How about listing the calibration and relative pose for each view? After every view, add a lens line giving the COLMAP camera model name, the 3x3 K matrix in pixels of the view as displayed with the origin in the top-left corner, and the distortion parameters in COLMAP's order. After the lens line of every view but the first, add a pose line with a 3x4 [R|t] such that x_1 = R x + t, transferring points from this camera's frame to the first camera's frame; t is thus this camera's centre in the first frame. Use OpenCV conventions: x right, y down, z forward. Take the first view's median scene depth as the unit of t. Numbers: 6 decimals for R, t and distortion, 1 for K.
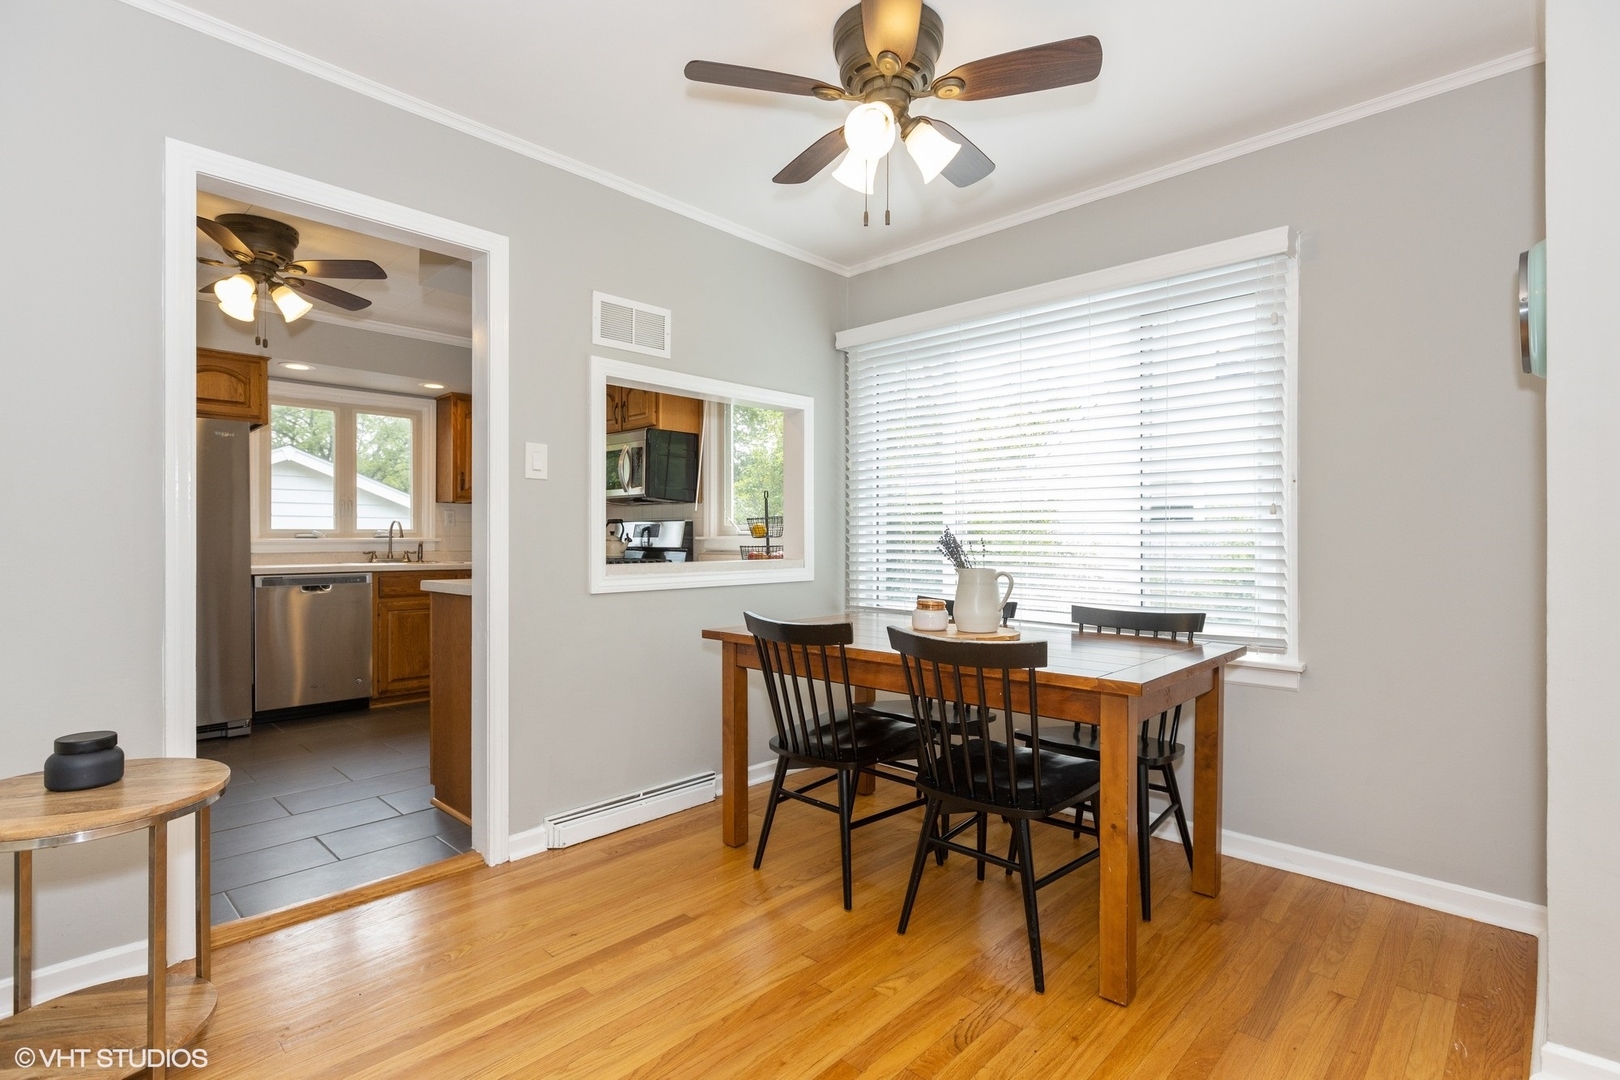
lens RADIAL K [[778.0, 0, 807.7], [0, 778.0, 539.0], [0, 0, 1]] dist [-0.000779, -0.000002]
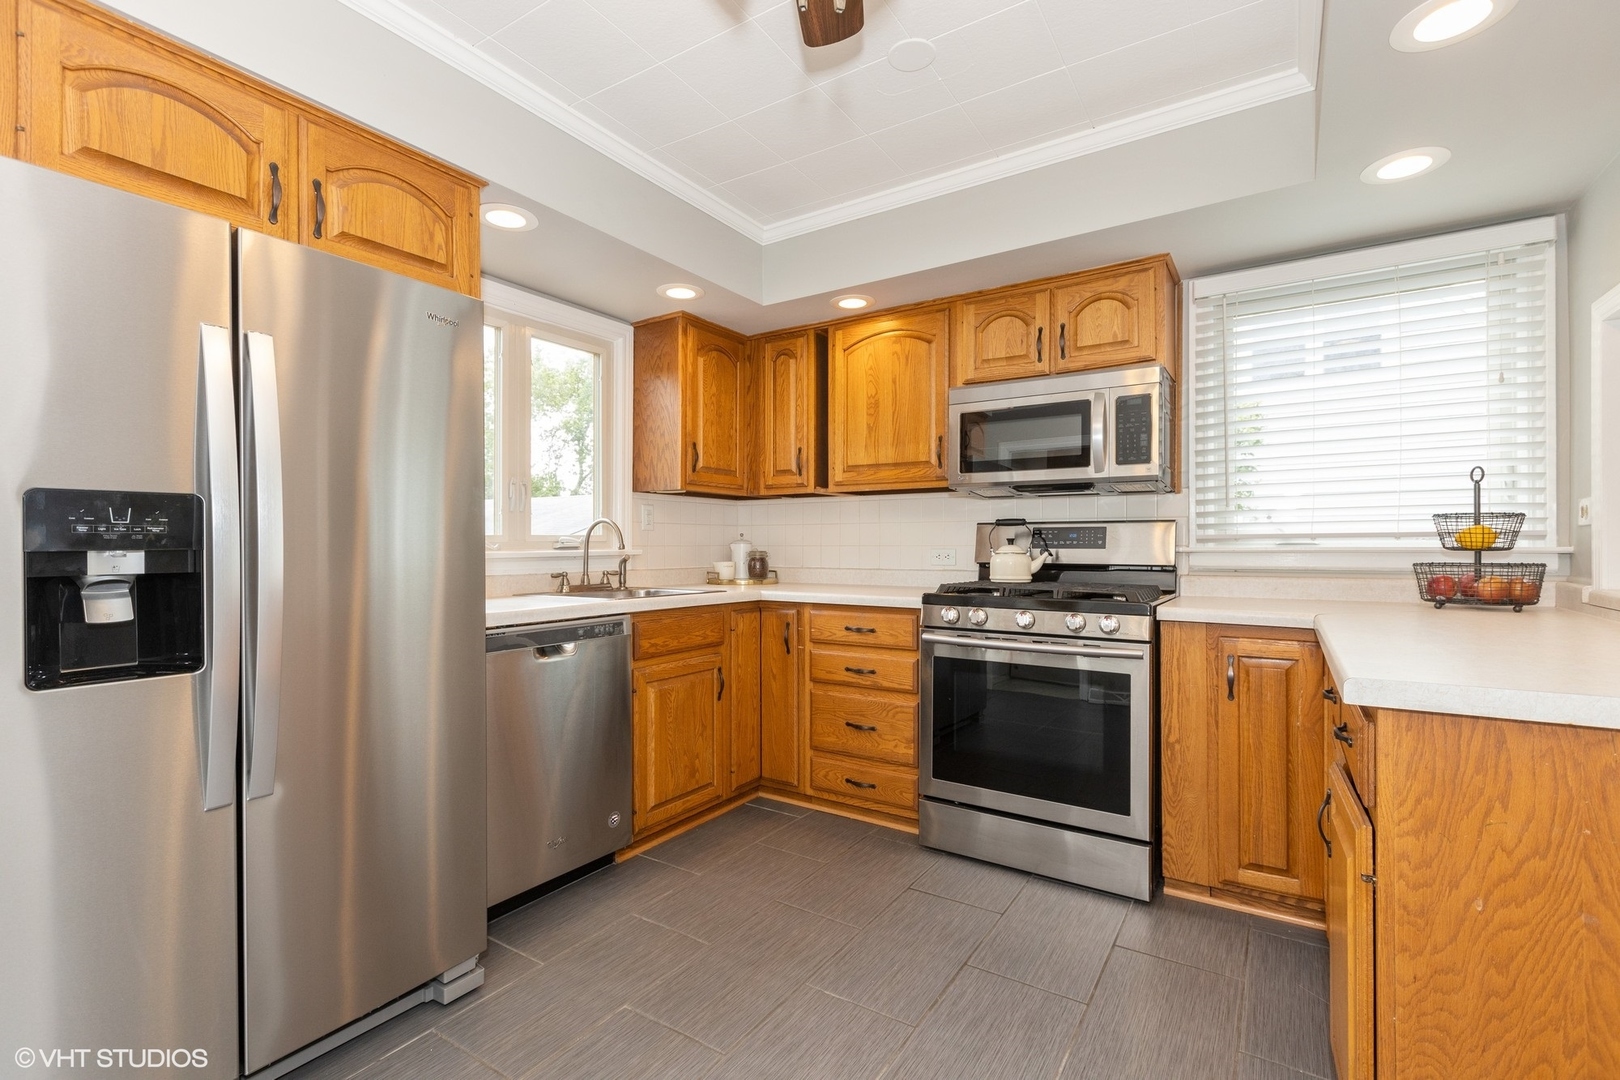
lens RADIAL K [[737.8, 0, 811.6], [0, 737.8, 539.4], [0, 0, 1]] dist [-0.000696, -0.000145]
pose [[0.982666, -0.002230, 0.185373, -0.479416], [0.003282, 0.999980, -0.005373, -0.005803], [-0.185357, 0.005888, 0.982654, 0.424691]]
